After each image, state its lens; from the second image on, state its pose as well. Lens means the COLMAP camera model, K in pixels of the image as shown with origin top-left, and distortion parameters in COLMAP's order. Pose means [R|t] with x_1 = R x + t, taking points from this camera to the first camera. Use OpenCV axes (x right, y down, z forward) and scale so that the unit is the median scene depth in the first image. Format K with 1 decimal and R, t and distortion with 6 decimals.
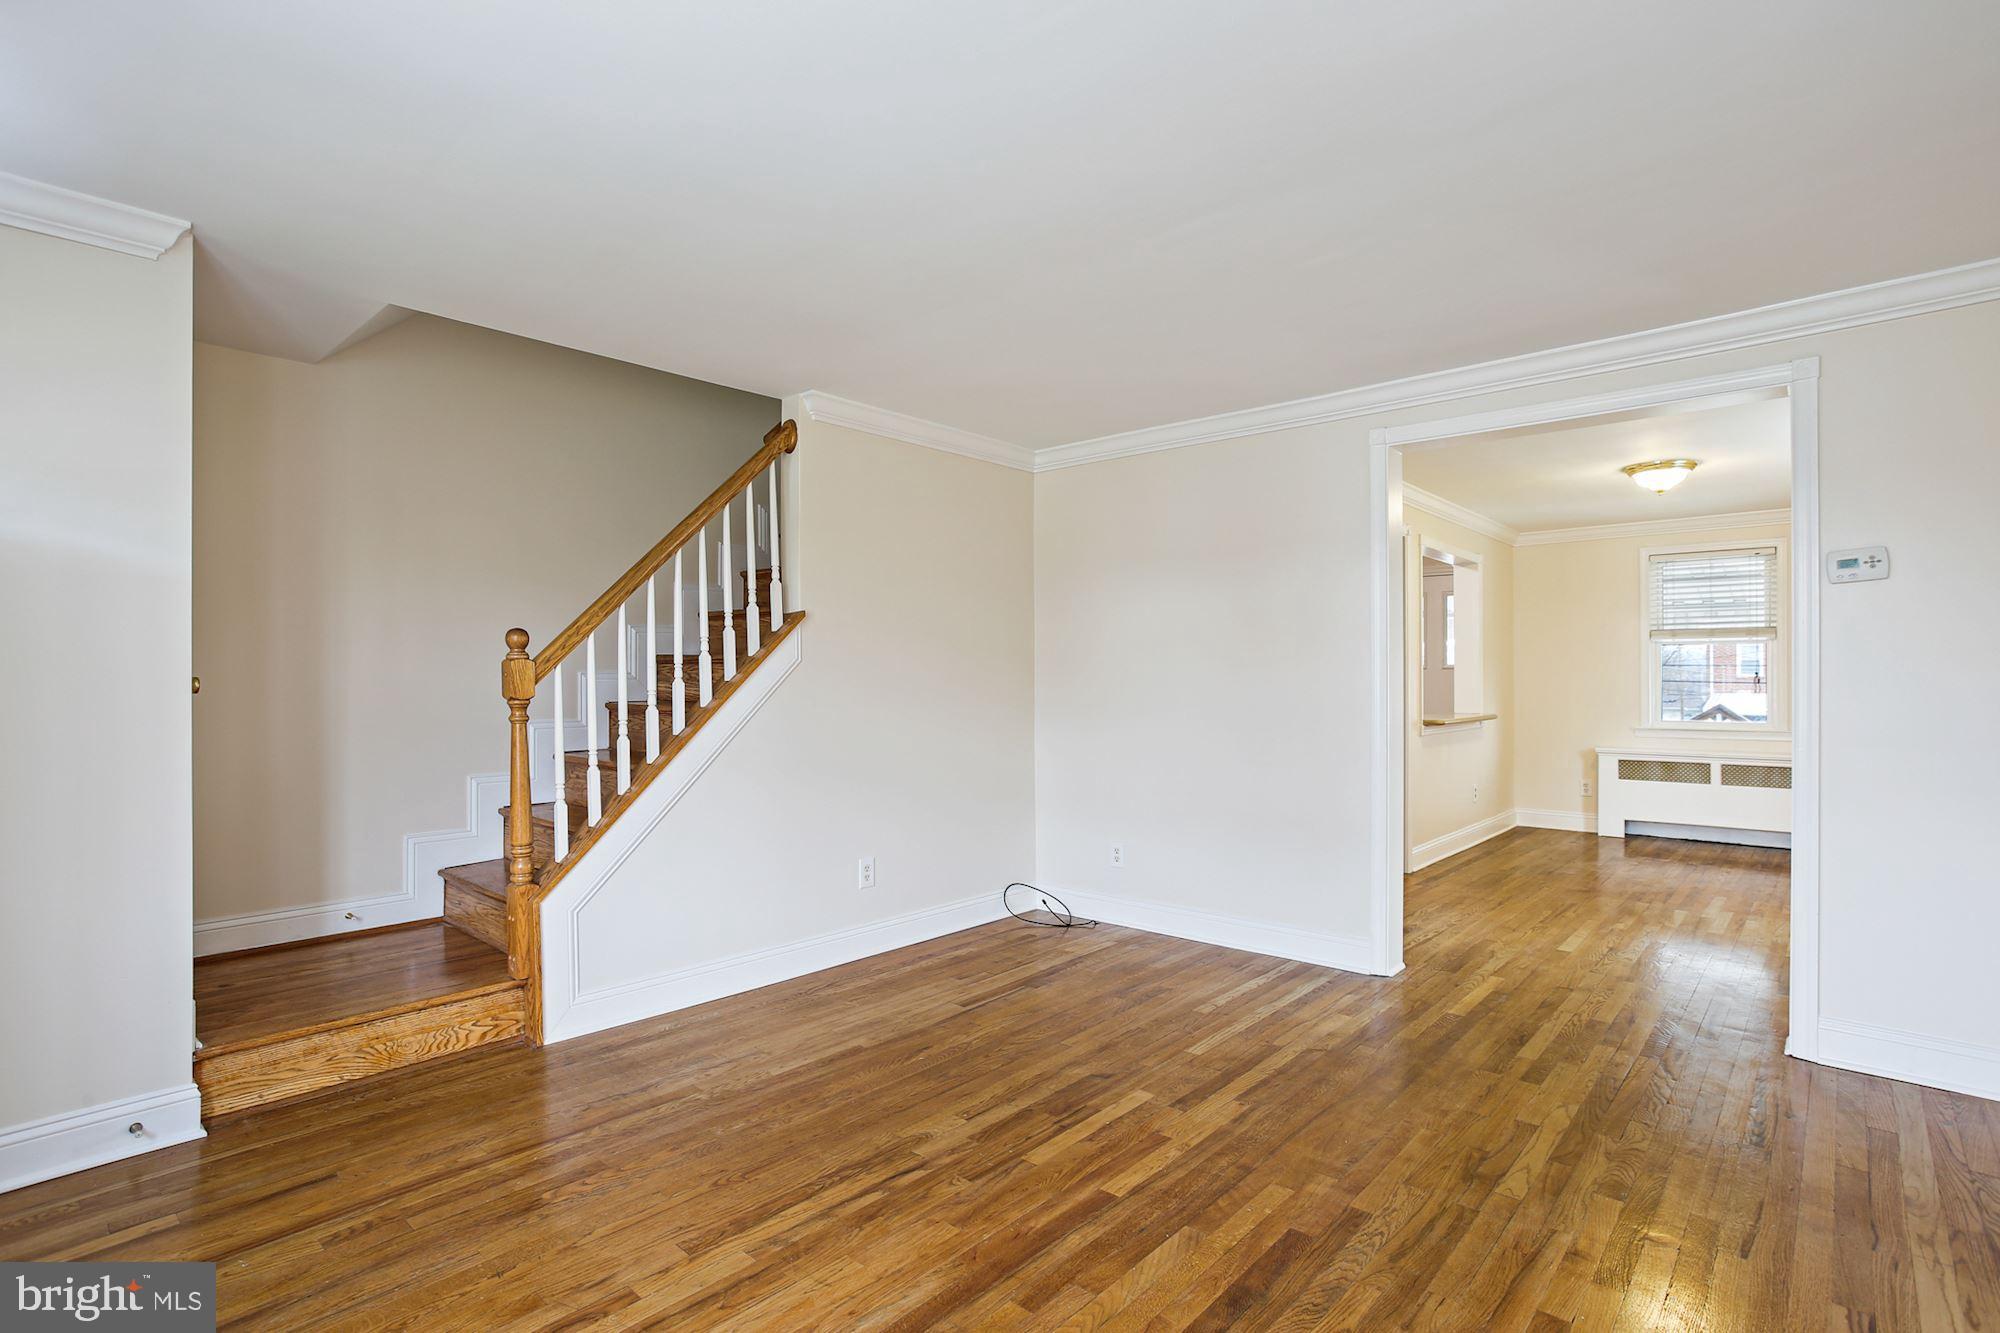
lens RADIAL K [[978.1, 0, 999.8], [0, 978.1, 676.5], [0, 0, 1]] dist [-0.002032, -0.000214]
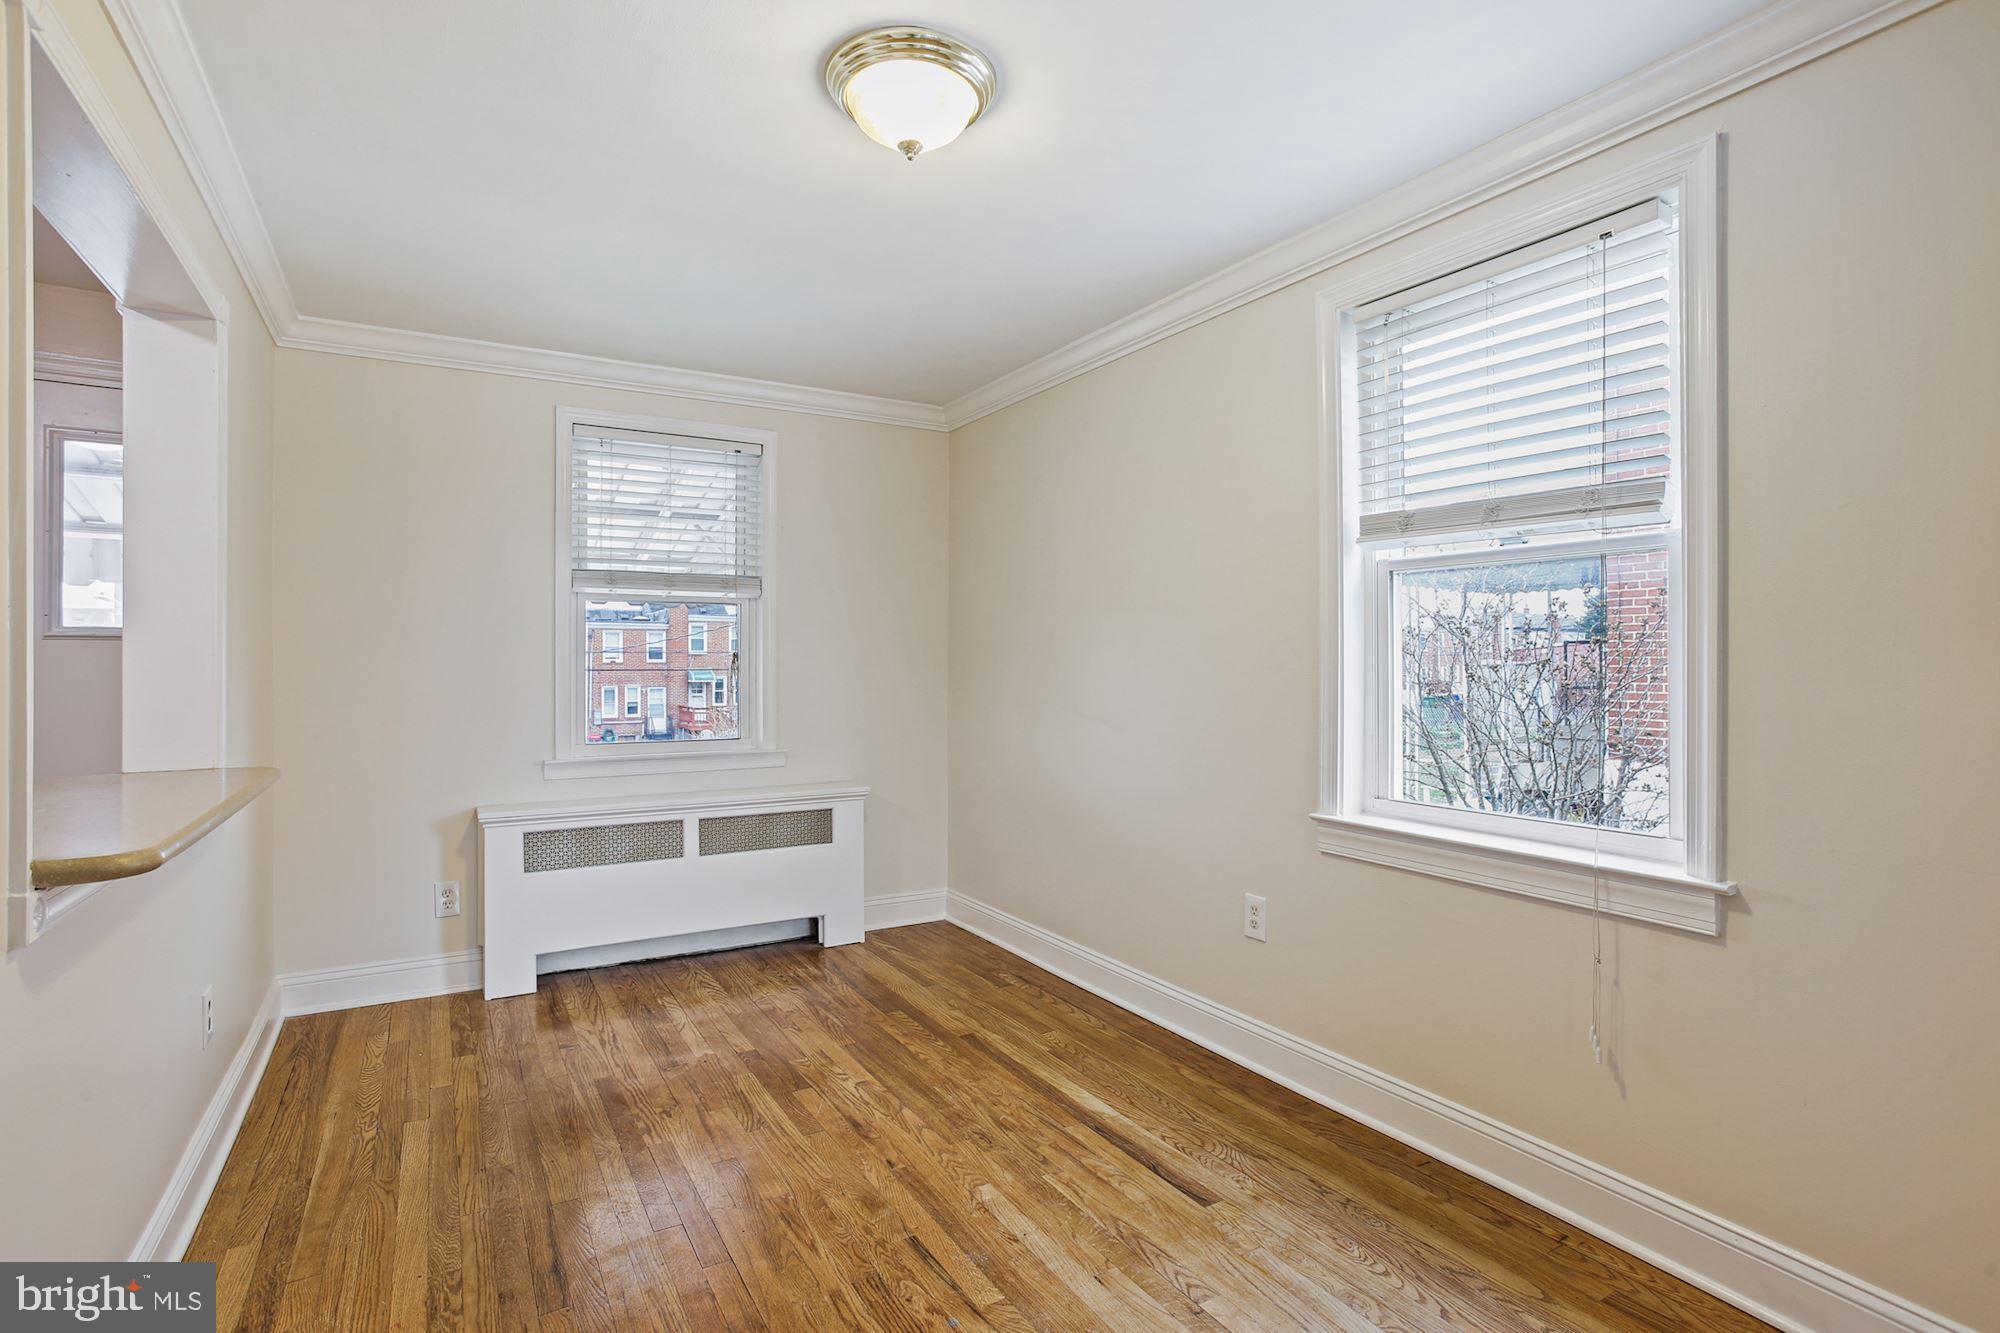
lens RADIAL K [[966.7, 0, 993.7], [0, 966.7, 663.2], [0, 0, 1]] dist [-0.061422, 0.041763]
pose [[0.316558, -0.000239, 0.948573, 0.272490], [-0.002928, 0.999995, 0.001229, 0.000741], [-0.948569, -0.003167, 0.316556, 0.659210]]
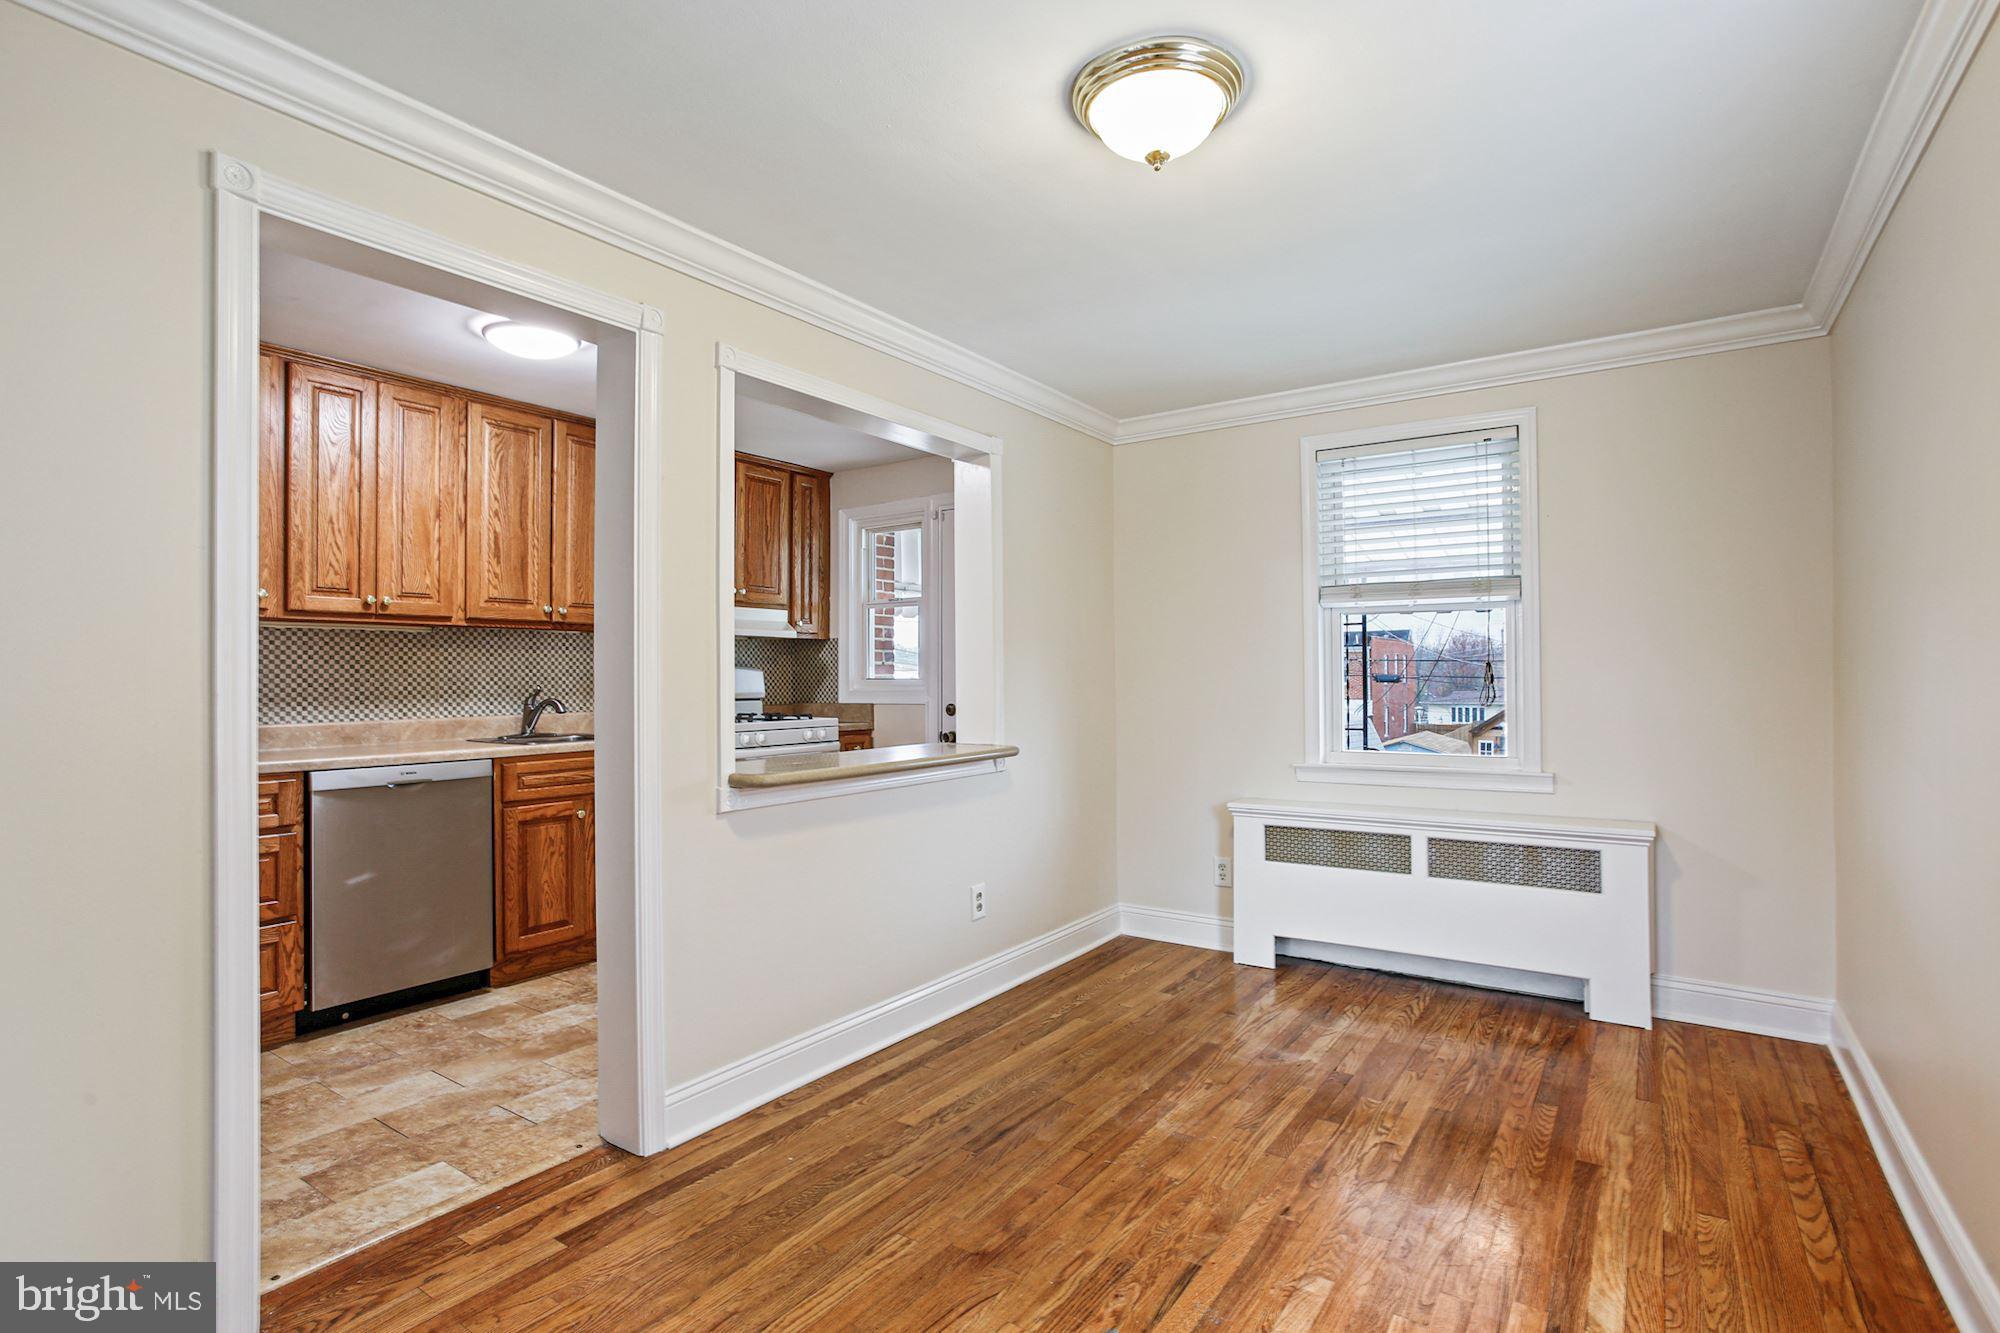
lens RADIAL K [[966.7, 0, 993.7], [0, 966.7, 663.2], [0, 0, 1]] dist [-0.061422, 0.041763]
pose [[0.994177, -0.003185, 0.107715, 0.443527], [0.004396, 0.999930, -0.011009, 0.001017], [-0.107672, 0.011418, 0.994121, 0.505581]]
